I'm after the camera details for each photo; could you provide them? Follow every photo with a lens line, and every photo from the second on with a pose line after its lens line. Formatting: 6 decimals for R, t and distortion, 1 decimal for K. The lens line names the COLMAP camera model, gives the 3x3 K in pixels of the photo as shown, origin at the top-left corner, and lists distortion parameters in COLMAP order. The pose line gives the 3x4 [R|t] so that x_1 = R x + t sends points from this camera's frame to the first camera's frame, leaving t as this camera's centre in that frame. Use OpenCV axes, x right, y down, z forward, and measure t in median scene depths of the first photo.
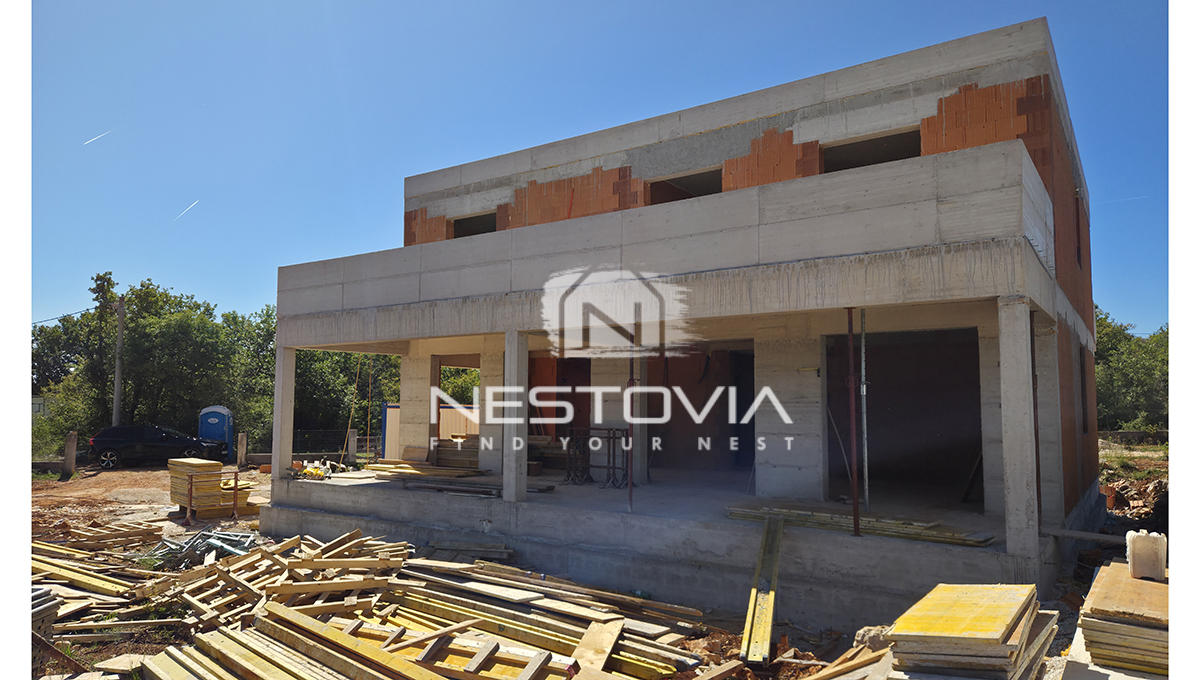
lens RADIAL K [[757.2, 0, 596.3], [0, 757.2, 356.6], [0, 0, 1]] dist [0.104582, -0.118846]
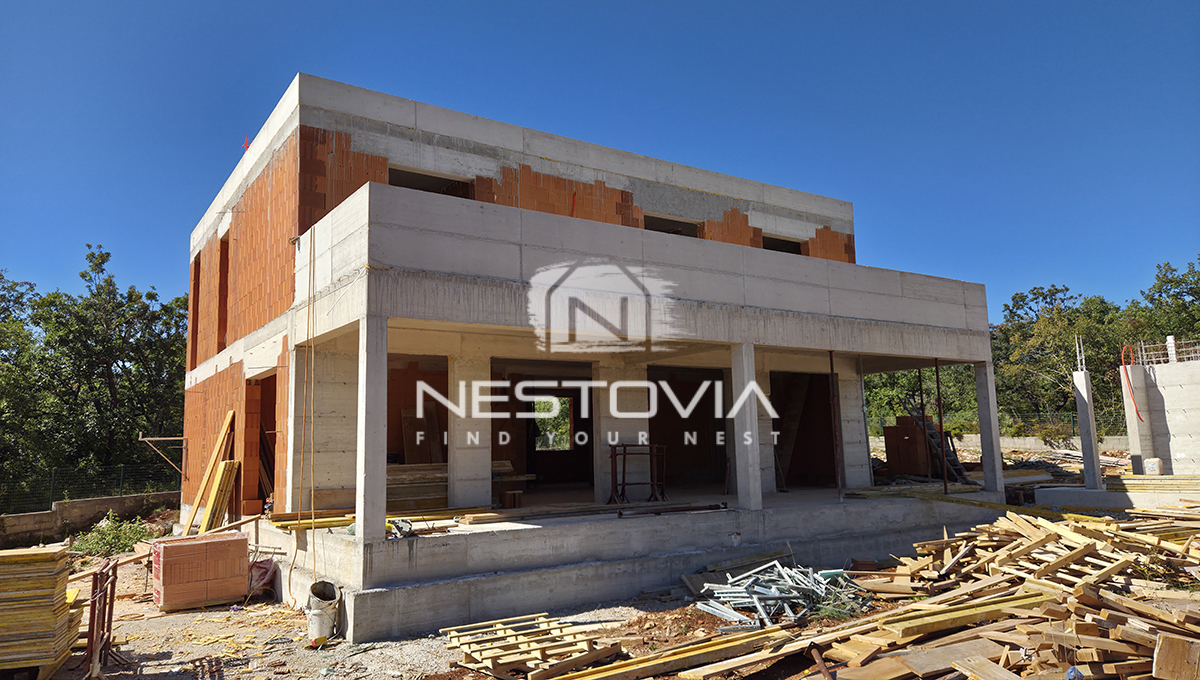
lens RADIAL K [[795.4, 0, 597.0], [0, 795.4, 348.7], [0, 0, 1]] dist [0.093200, -0.103078]
pose [[0.359656, 0.101719, 0.927524, -0.990100], [-0.038122, 0.994812, -0.094316, 0.069295], [-0.932306, -0.001438, 0.361668, 0.664584]]
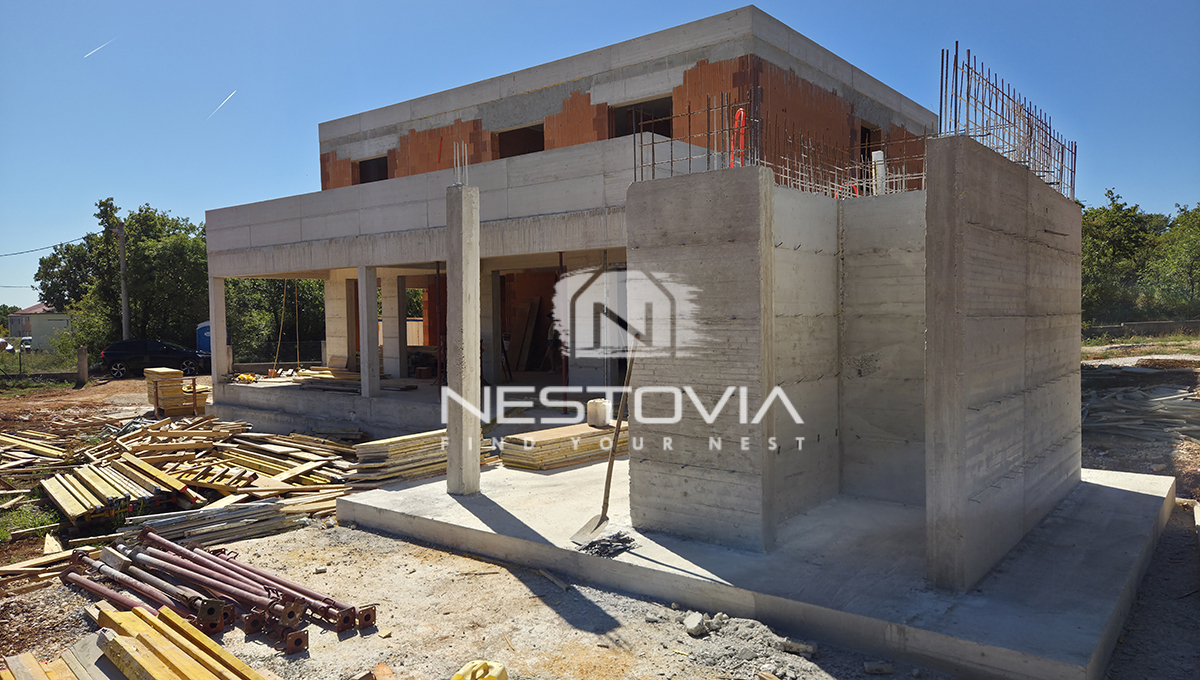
lens RADIAL K [[795.4, 0, 597.0], [0, 795.4, 348.7], [0, 0, 1]] dist [0.093200, -0.103078]
pose [[0.997832, -0.016884, -0.063615, 0.305824], [0.024010, 0.993307, 0.112979, -0.032149], [0.061282, -0.114261, 0.991559, -0.275131]]
